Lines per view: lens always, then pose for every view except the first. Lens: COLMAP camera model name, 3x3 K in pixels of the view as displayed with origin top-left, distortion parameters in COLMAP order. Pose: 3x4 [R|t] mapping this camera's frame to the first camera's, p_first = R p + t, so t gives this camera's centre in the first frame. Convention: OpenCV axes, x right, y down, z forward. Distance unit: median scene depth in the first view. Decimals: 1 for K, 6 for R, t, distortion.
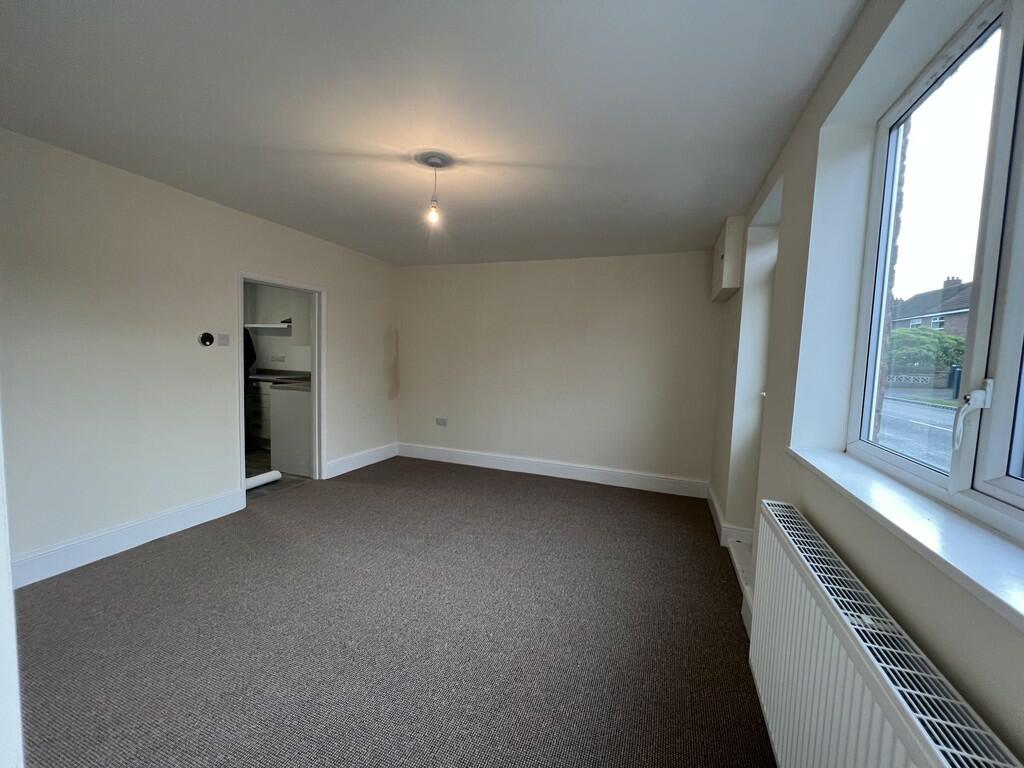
lens RADIAL K [[405.7, 0, 512.0], [0, 405.7, 384.0], [0, 0, 1]] dist [-0.014631, -0.000053]
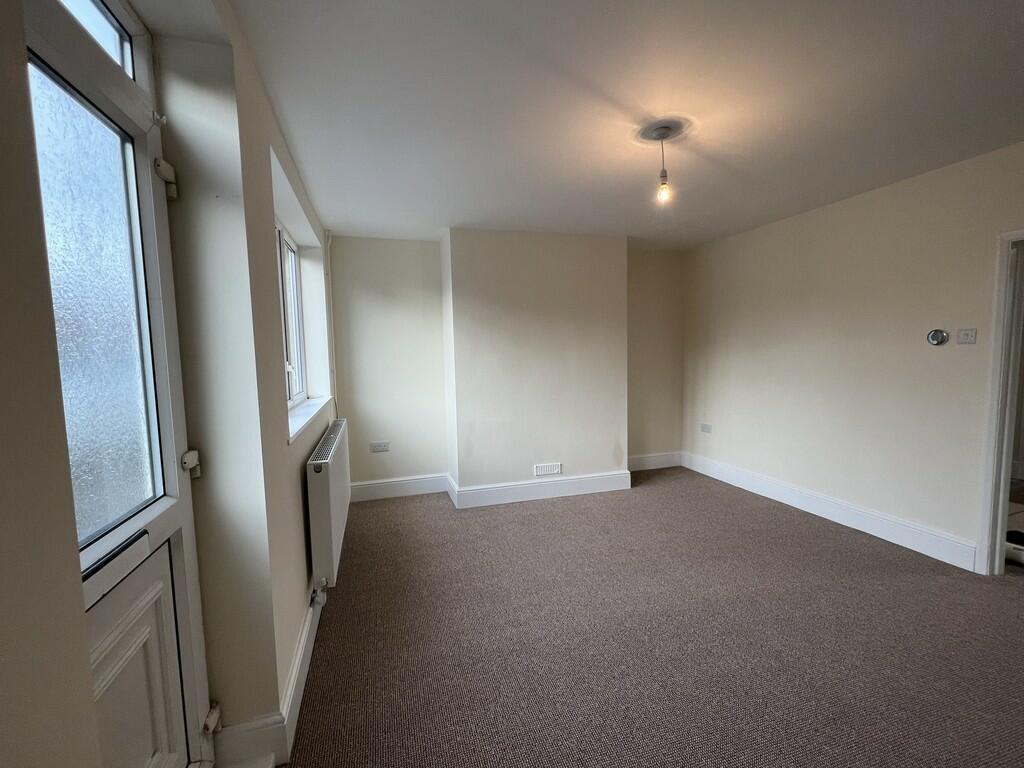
lens RADIAL K [[443.7, 0, 512.0], [0, 443.7, 384.0], [0, 0, 1]] dist [-0.000063, 0.000018]
pose [[-0.788881, 0.027962, -0.613910, 0.653891], [-0.053086, 0.992130, 0.113405, -0.097830], [0.612249, 0.122053, -0.781188, 1.568723]]
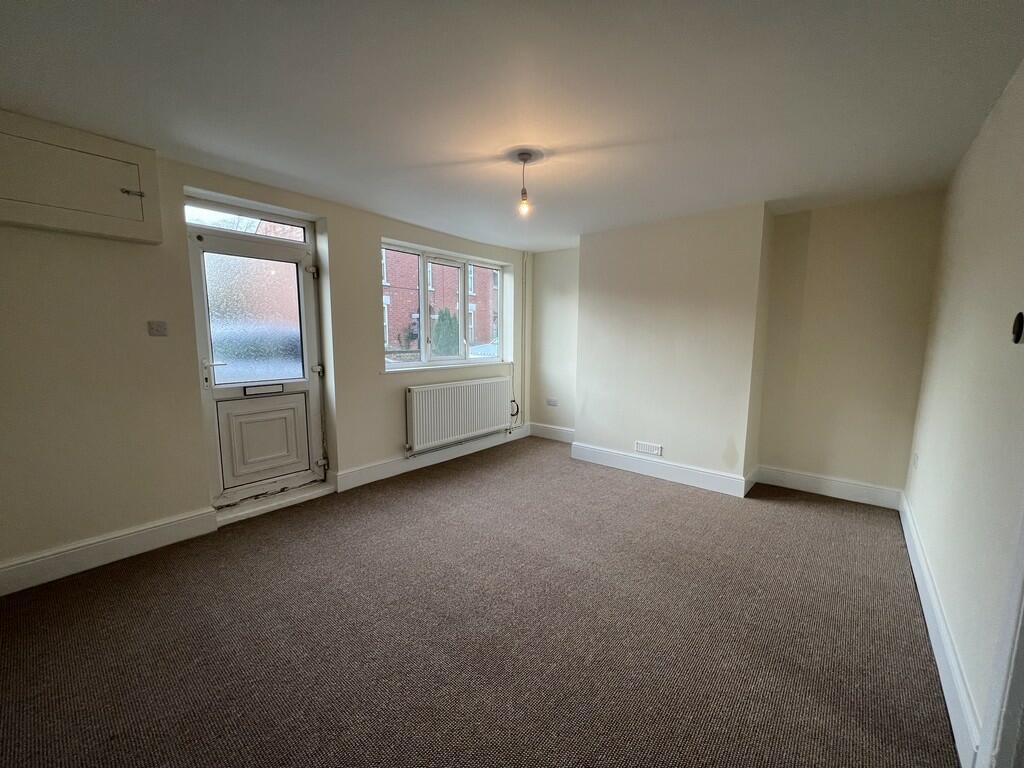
lens RADIAL K [[405.7, 0, 512.0], [0, 405.7, 384.0], [0, 0, 1]] dist [-0.014631, -0.000053]
pose [[-0.945754, -0.079226, 0.315076, -0.525264], [-0.013873, 0.978774, 0.204473, -0.177236], [-0.324588, 0.189010, -0.926778, 2.045689]]
